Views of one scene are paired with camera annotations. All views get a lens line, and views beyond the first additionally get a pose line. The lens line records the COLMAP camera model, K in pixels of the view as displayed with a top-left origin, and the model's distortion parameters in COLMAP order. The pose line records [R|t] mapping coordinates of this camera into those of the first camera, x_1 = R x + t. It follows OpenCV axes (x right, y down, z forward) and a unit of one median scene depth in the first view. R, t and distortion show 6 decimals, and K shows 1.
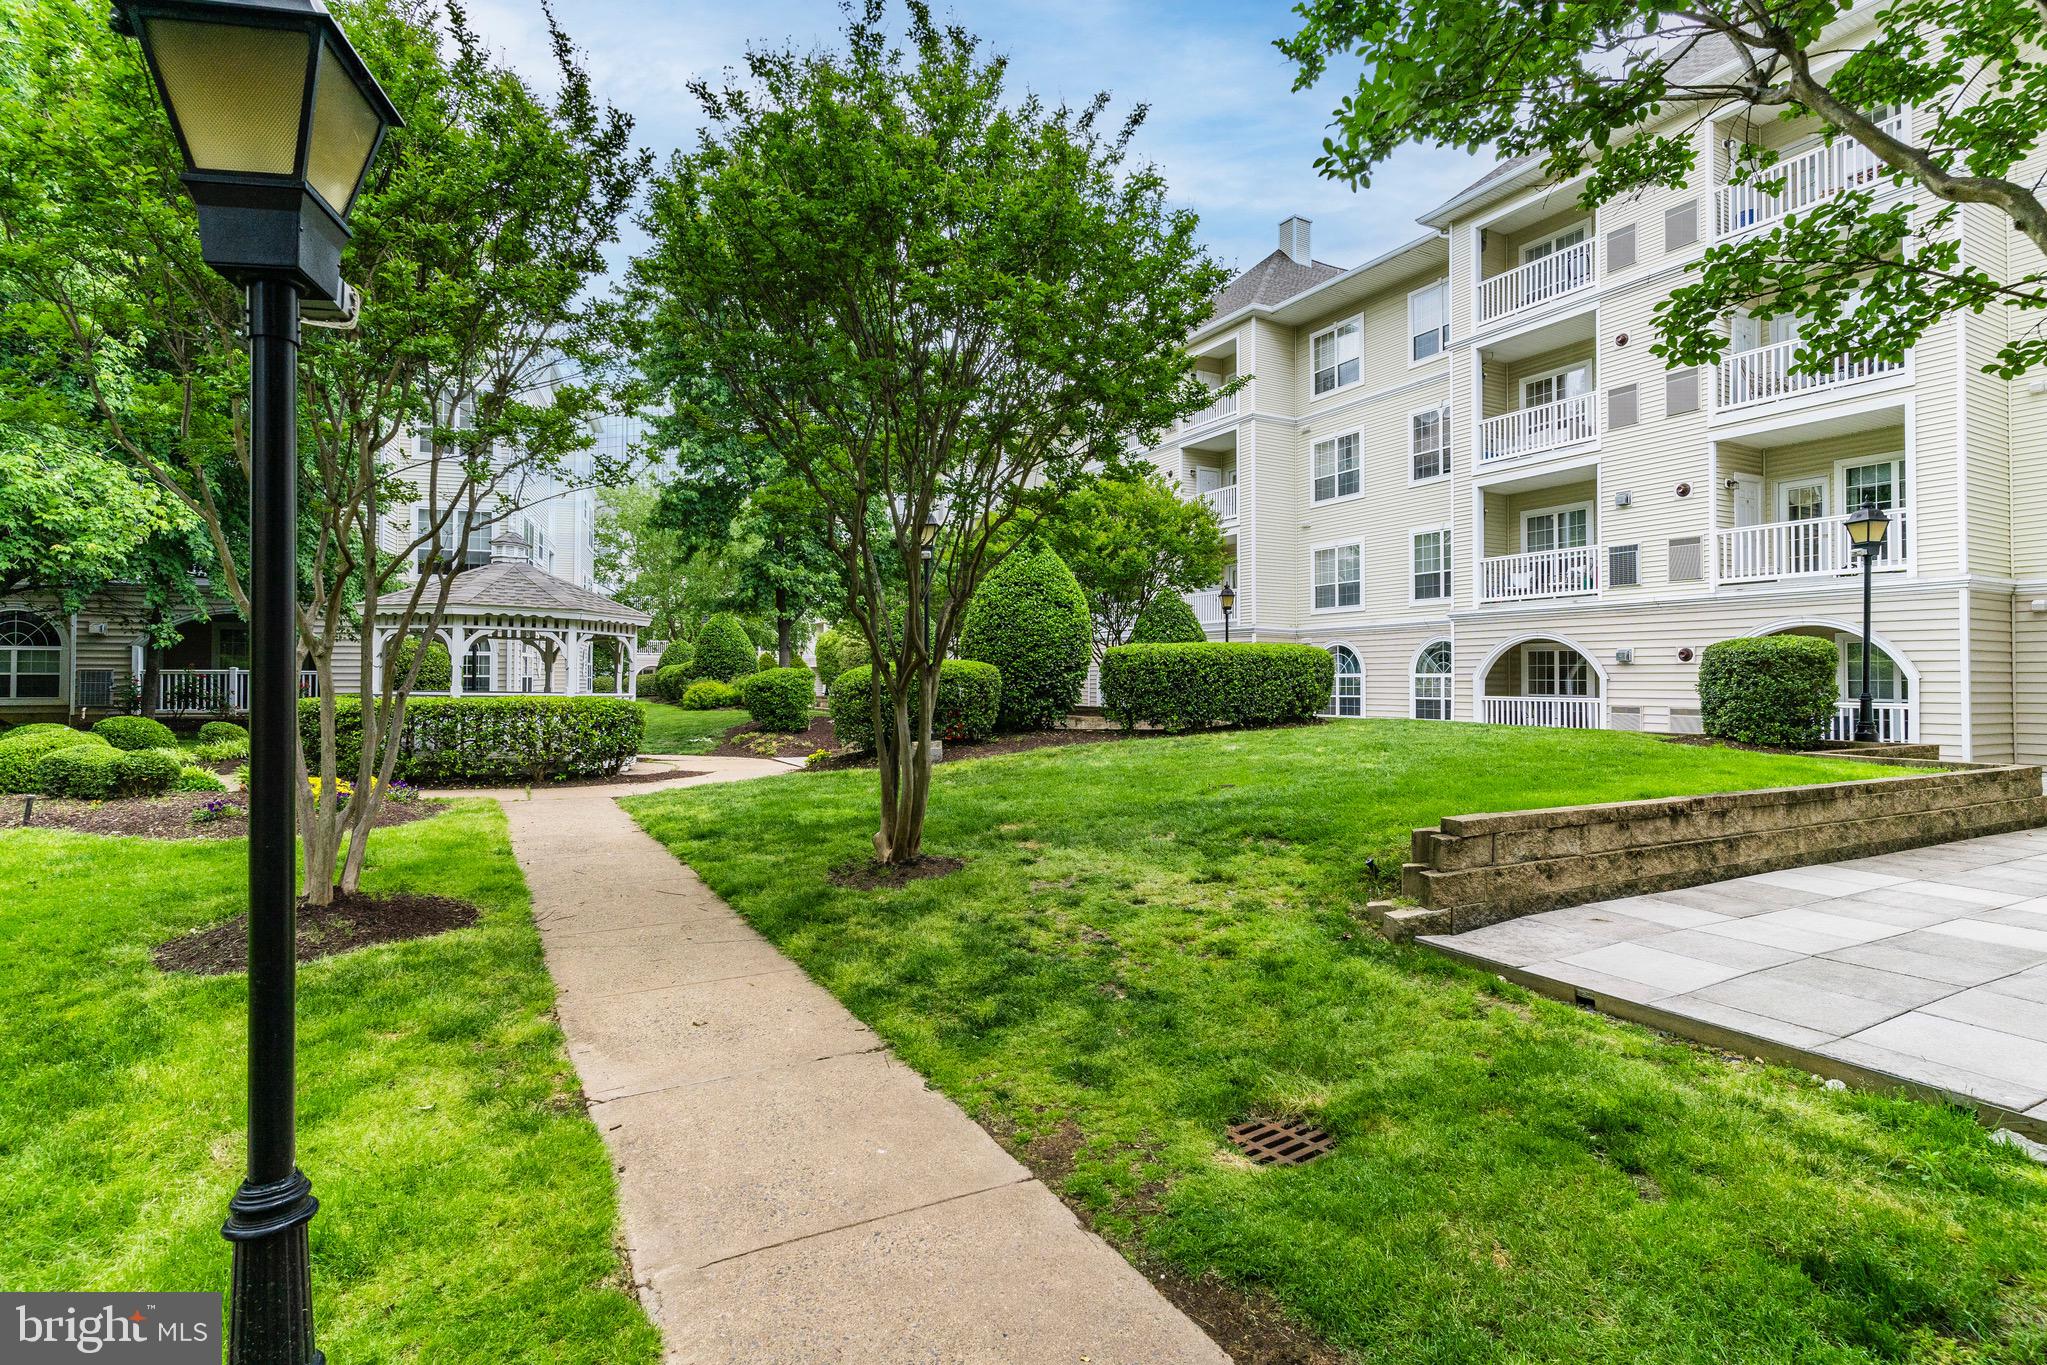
lens RADIAL K [[1006.4, 0, 1016.8], [0, 1006.4, 666.3], [0, 0, 1]] dist [-0.001677, 0.000023]
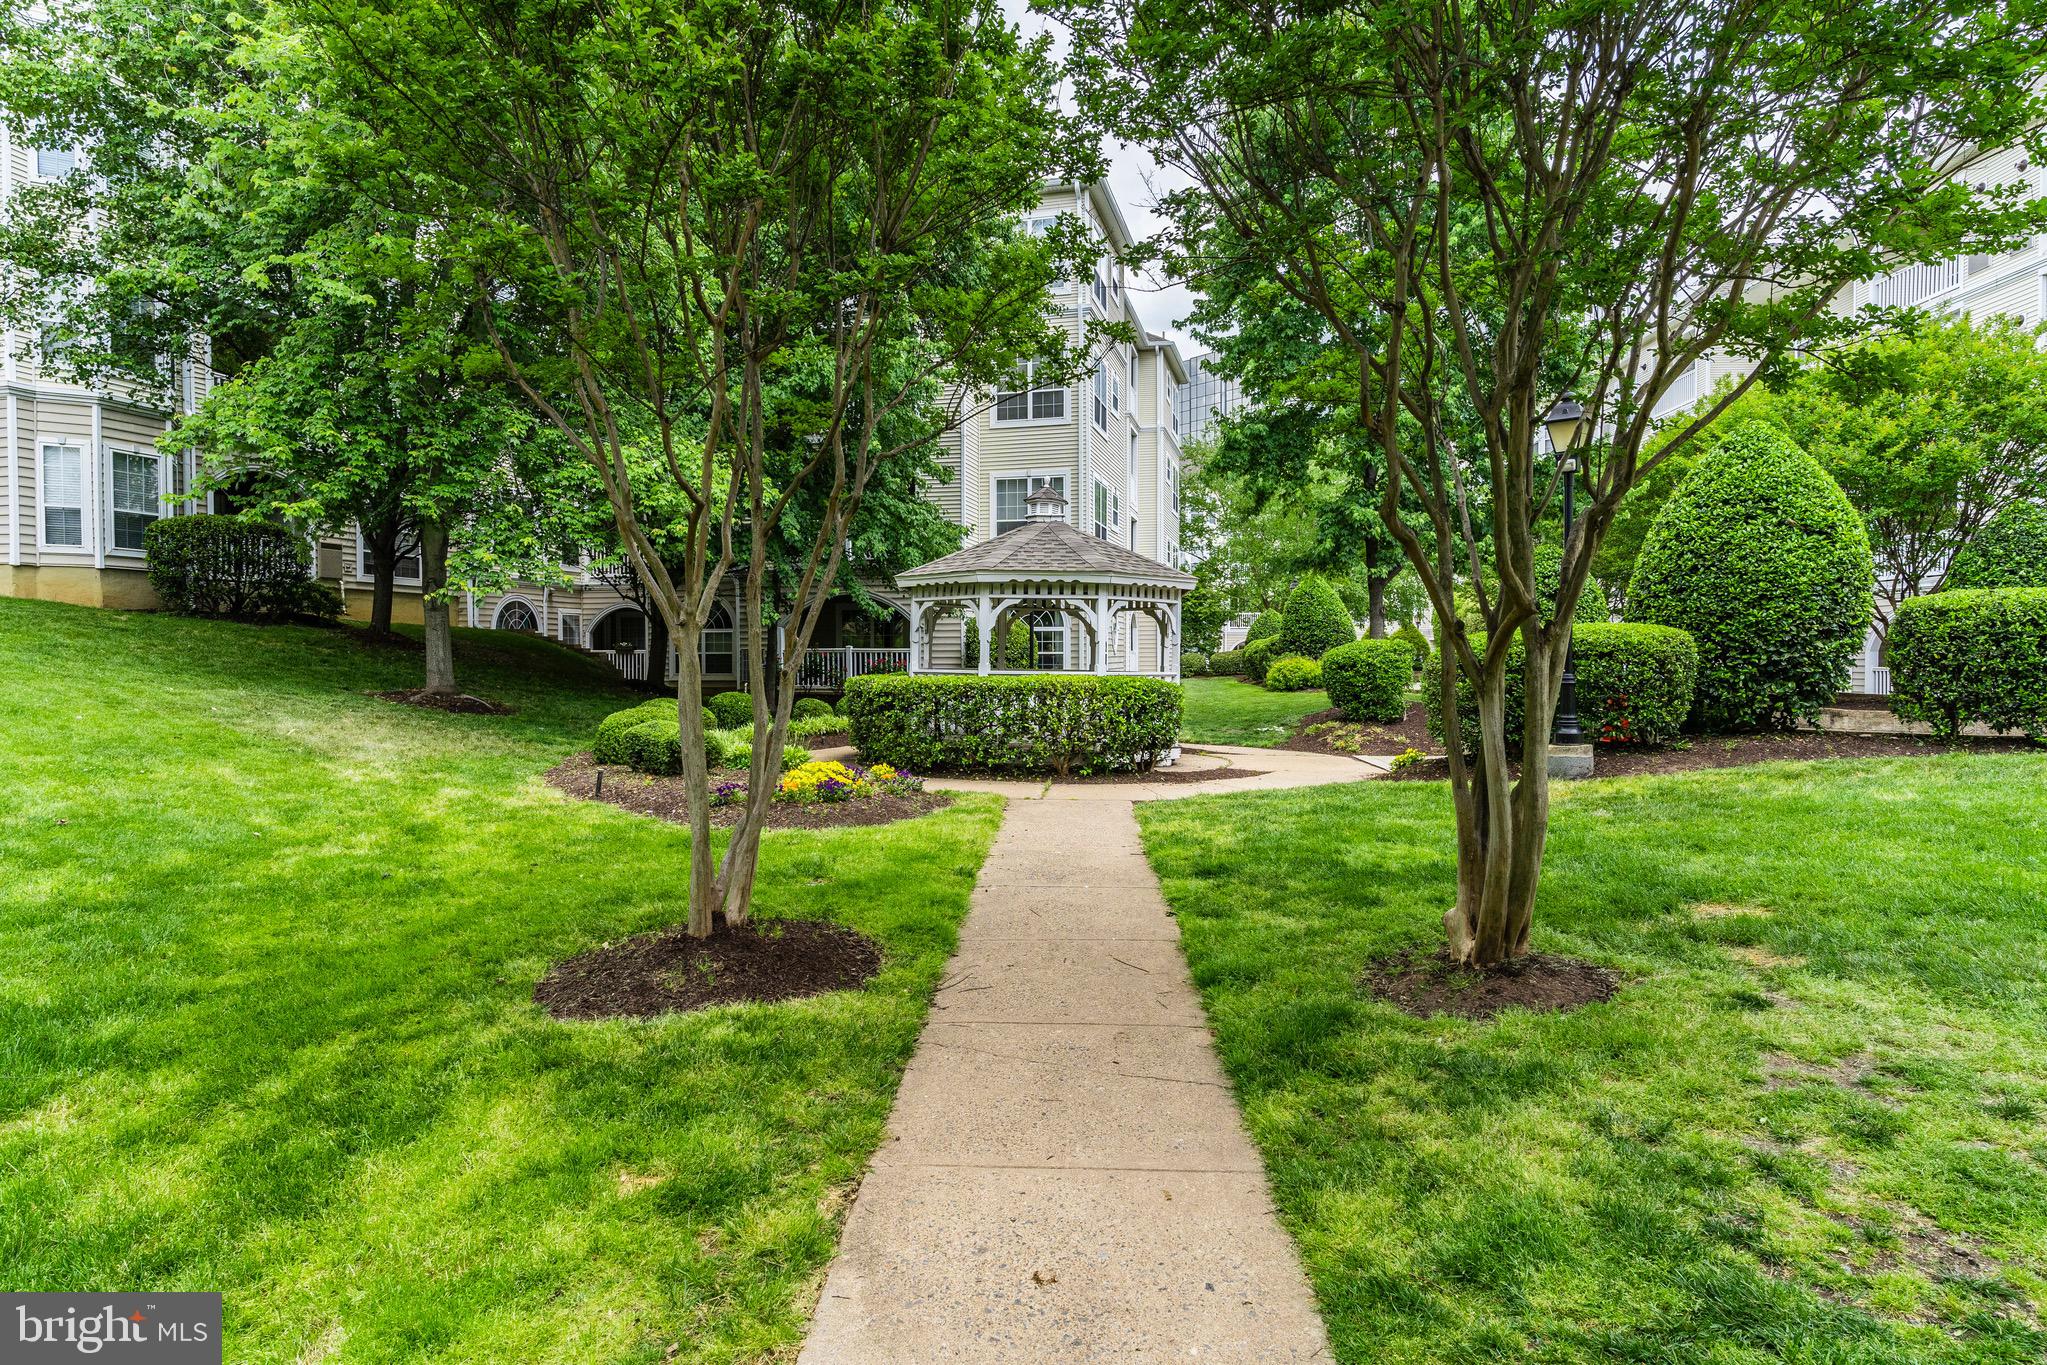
lens RADIAL K [[1129.7, 0, 1023.5], [0, 1129.7, 682.5], [0, 0, 1]] dist [-0.002287, 0.002200]
pose [[0.849976, 0.008164, -0.526759, -0.001671], [0.011035, 0.999385, 0.033295, 0.003840], [0.526706, -0.034113, 0.849363, 0.165802]]
